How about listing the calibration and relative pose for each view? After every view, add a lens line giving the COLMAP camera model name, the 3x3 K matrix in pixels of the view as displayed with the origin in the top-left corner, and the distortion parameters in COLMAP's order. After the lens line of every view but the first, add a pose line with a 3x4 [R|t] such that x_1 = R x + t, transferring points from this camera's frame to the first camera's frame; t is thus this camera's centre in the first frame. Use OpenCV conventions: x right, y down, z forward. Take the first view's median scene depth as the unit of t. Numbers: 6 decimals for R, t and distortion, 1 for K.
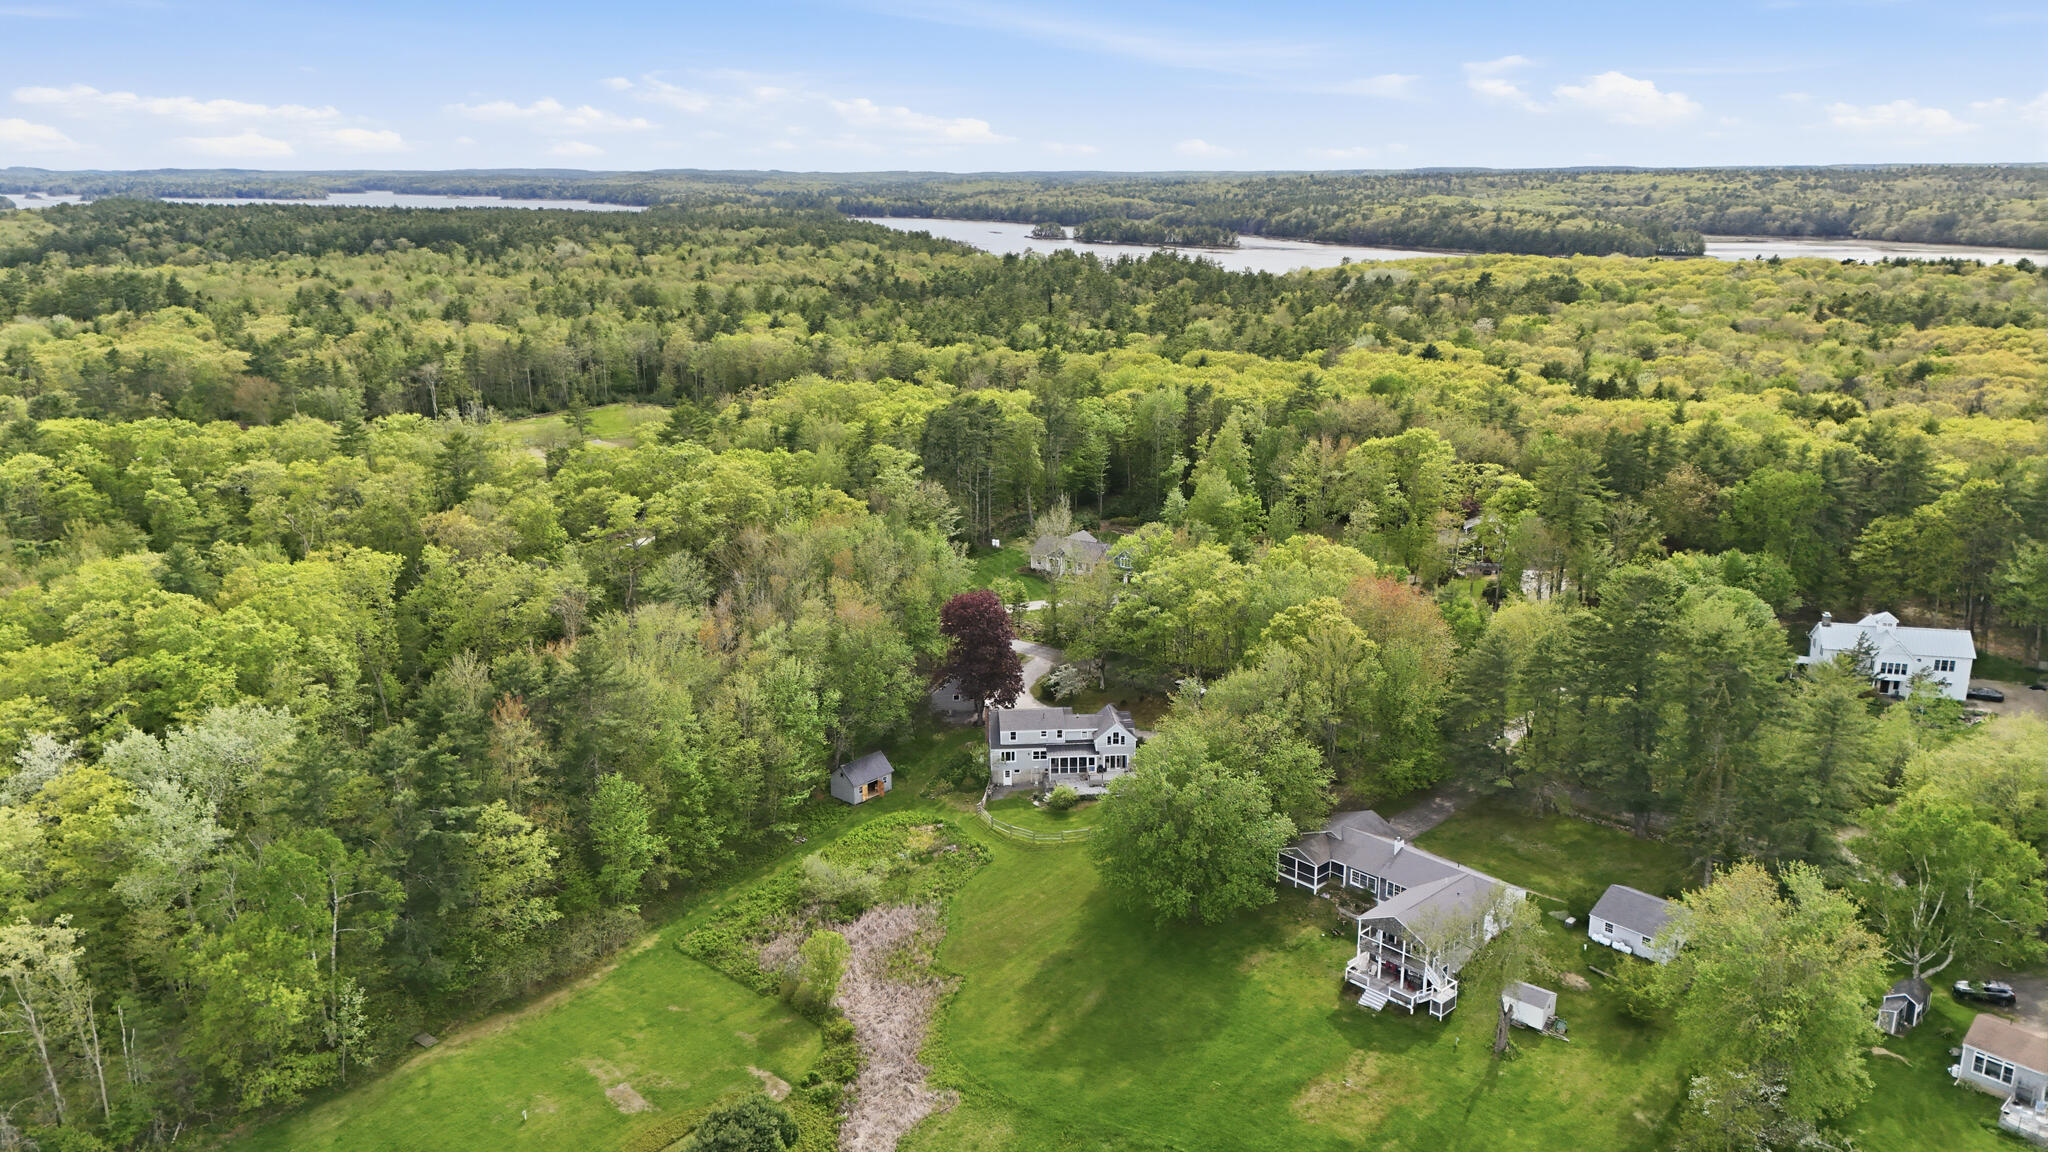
lens RADIAL K [[1496.2, 0, 1025.2], [0, 1496.2, 579.2], [0, 0, 1]] dist [0.085652, -0.083185]
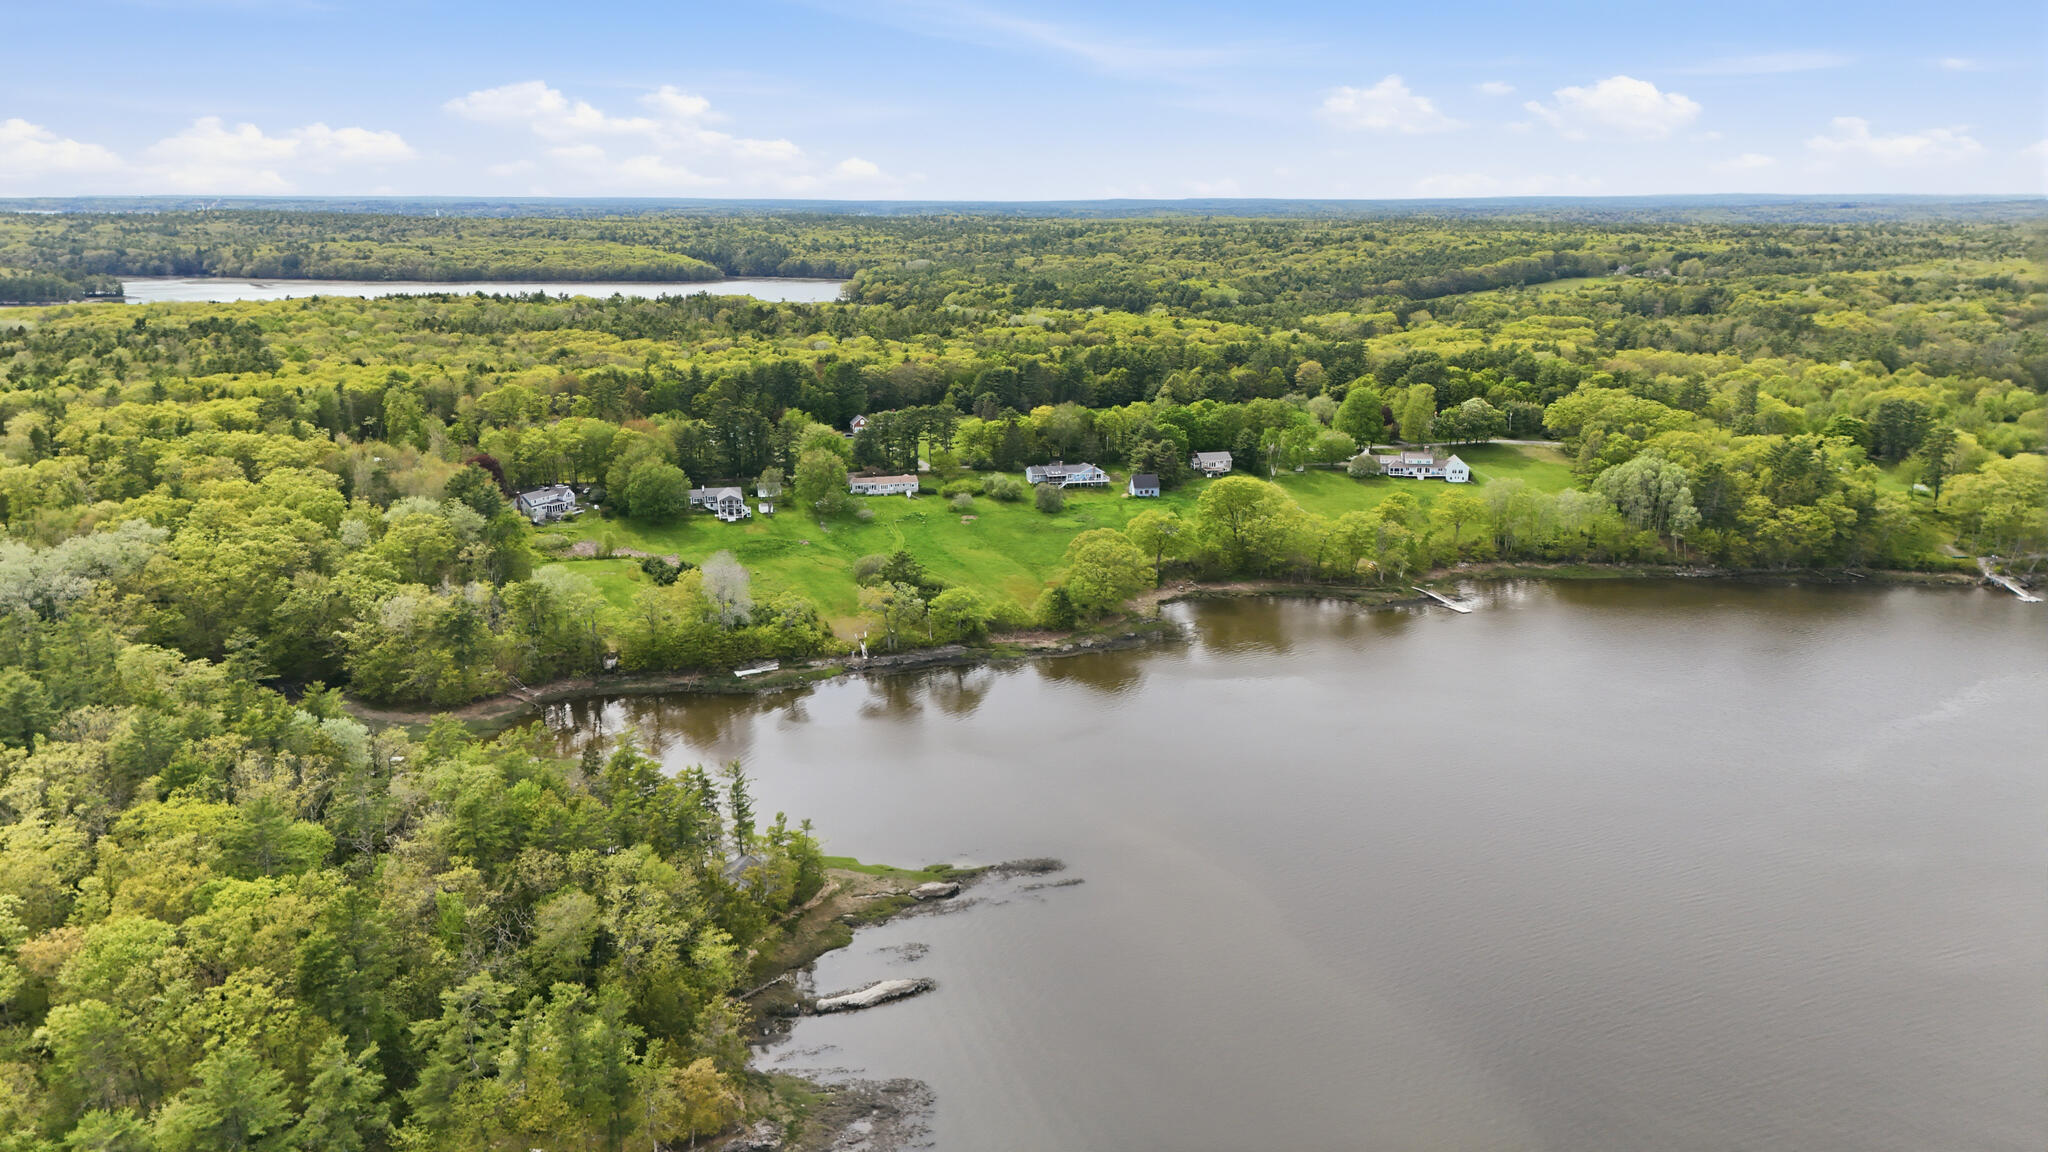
lens RADIAL K [[1492.7, 0, 1026.7], [0, 1492.7, 585.3], [0, 0, 1]] dist [0.096836, -0.117636]
pose [[0.490496, -0.215452, 0.844390, -0.849230], [0.227159, 0.967068, 0.114800, 0.065457], [-0.841316, 0.135502, 0.523284, -0.482432]]
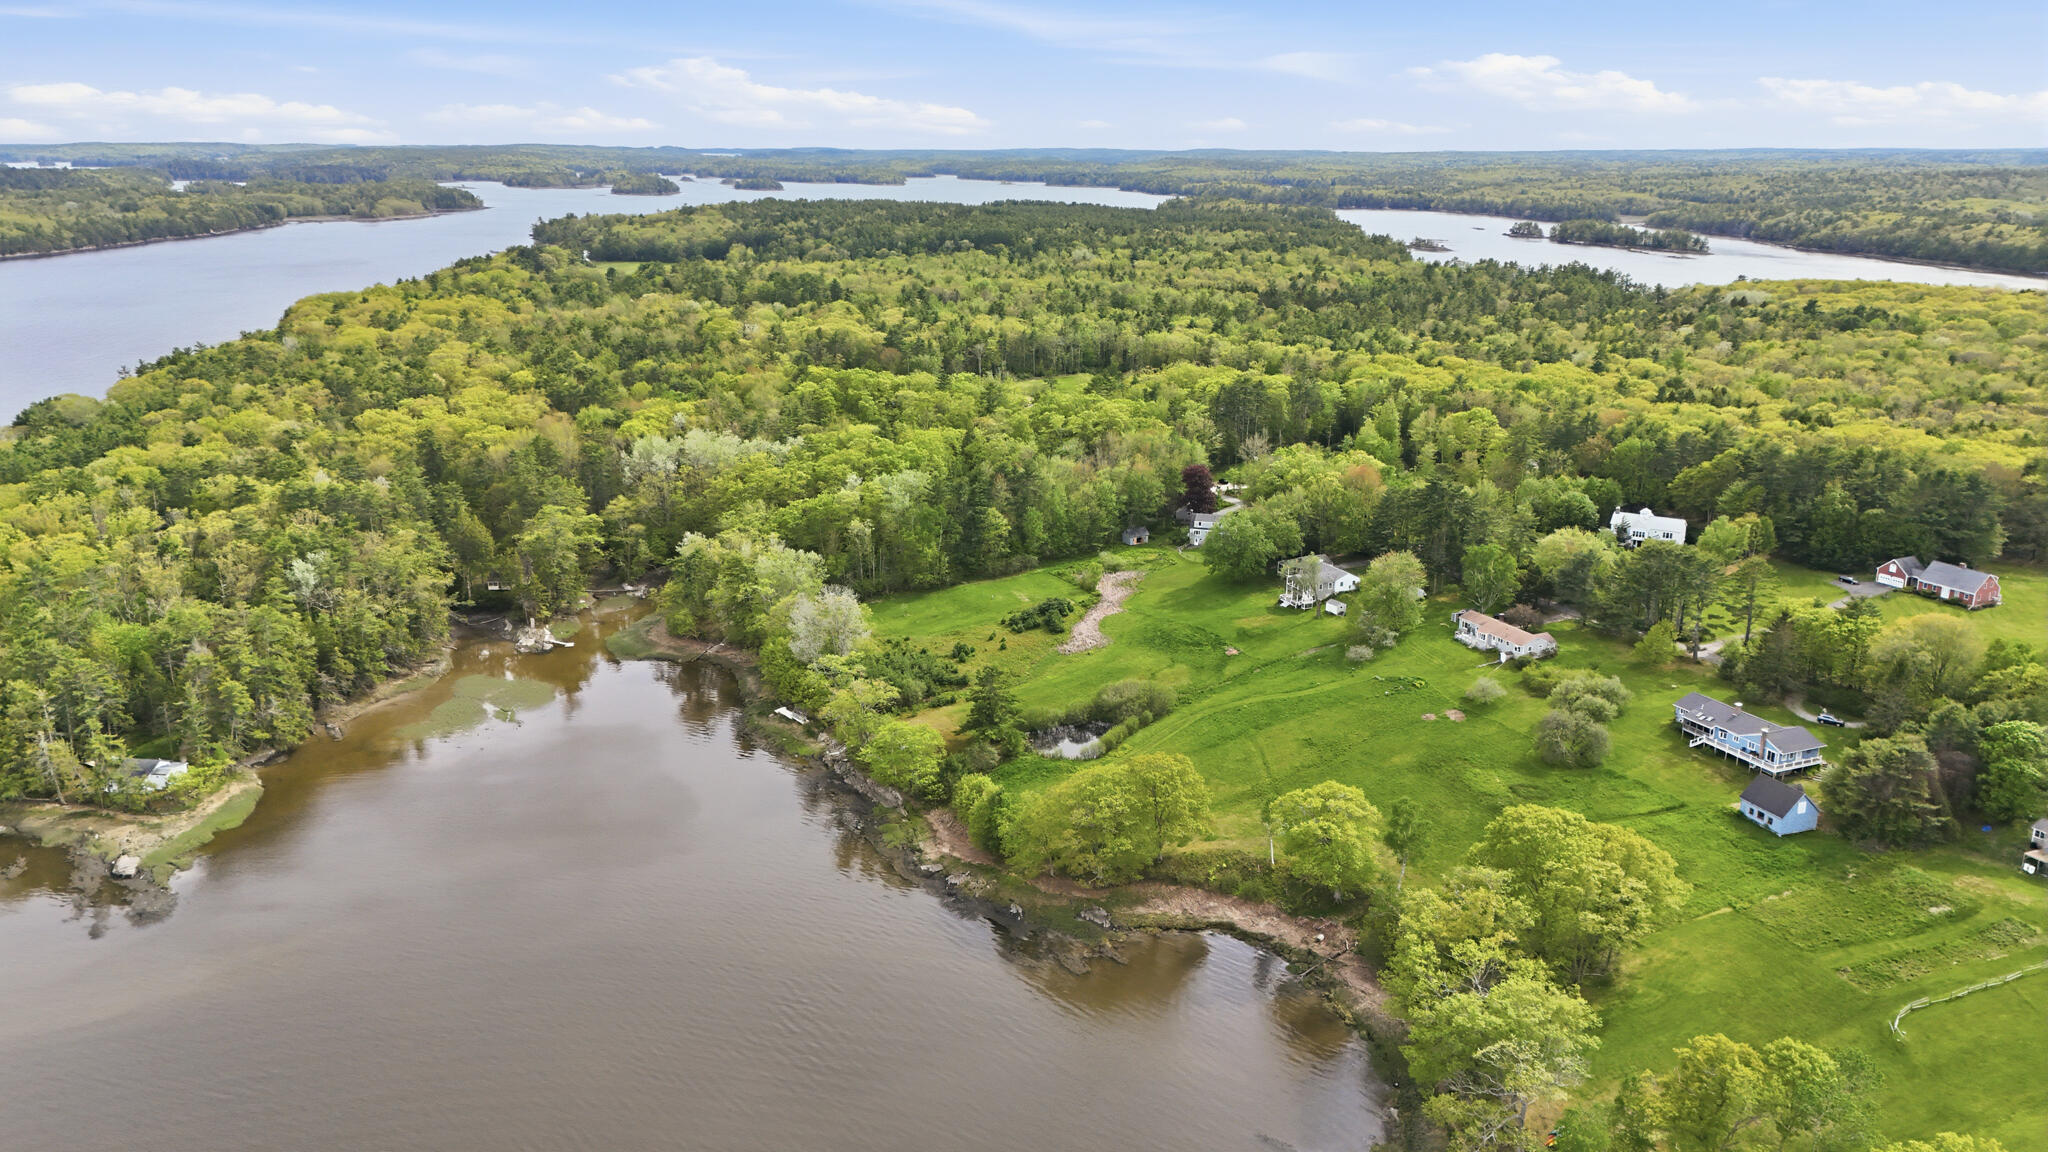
lens RADIAL K [[1496.2, 0, 1025.2], [0, 1496.2, 579.2], [0, 0, 1]] dist [0.085652, -0.083185]
pose [[0.943122, 0.098420, -0.317545, 0.230117], [-0.093684, 0.995144, 0.030190, 0.069421], [0.318974, 0.001276, 0.947762, -0.616866]]
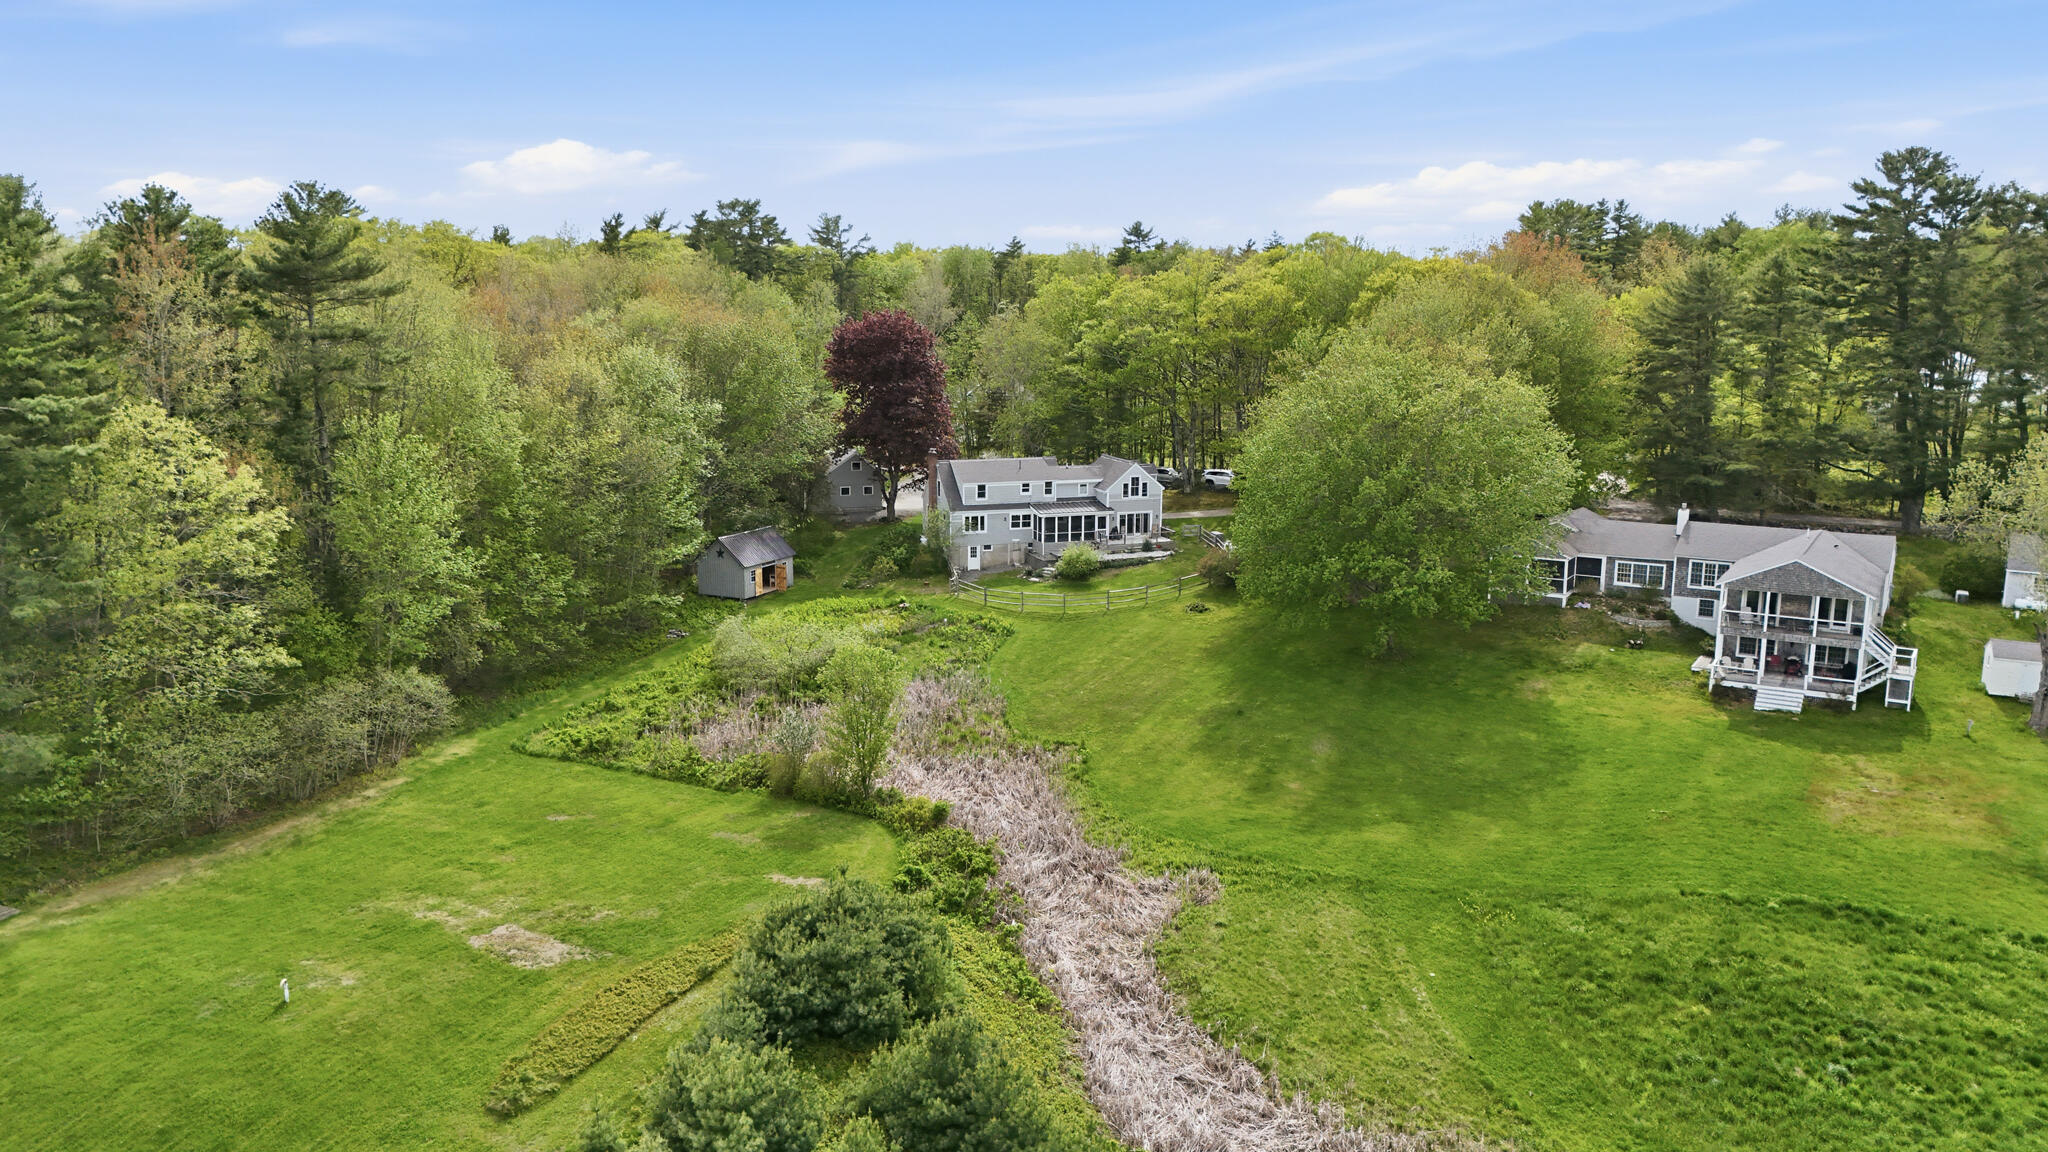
lens RADIAL K [[1527.5, 0, 1028.1], [0, 1527.5, 581.0], [0, 0, 1]] dist [0.094668, -0.091081]
pose [[0.965403, -0.042625, 0.257257, -0.076583], [0.062916, 0.995479, -0.071162, 0.091532], [-0.253060, 0.084886, 0.963719, 0.170408]]
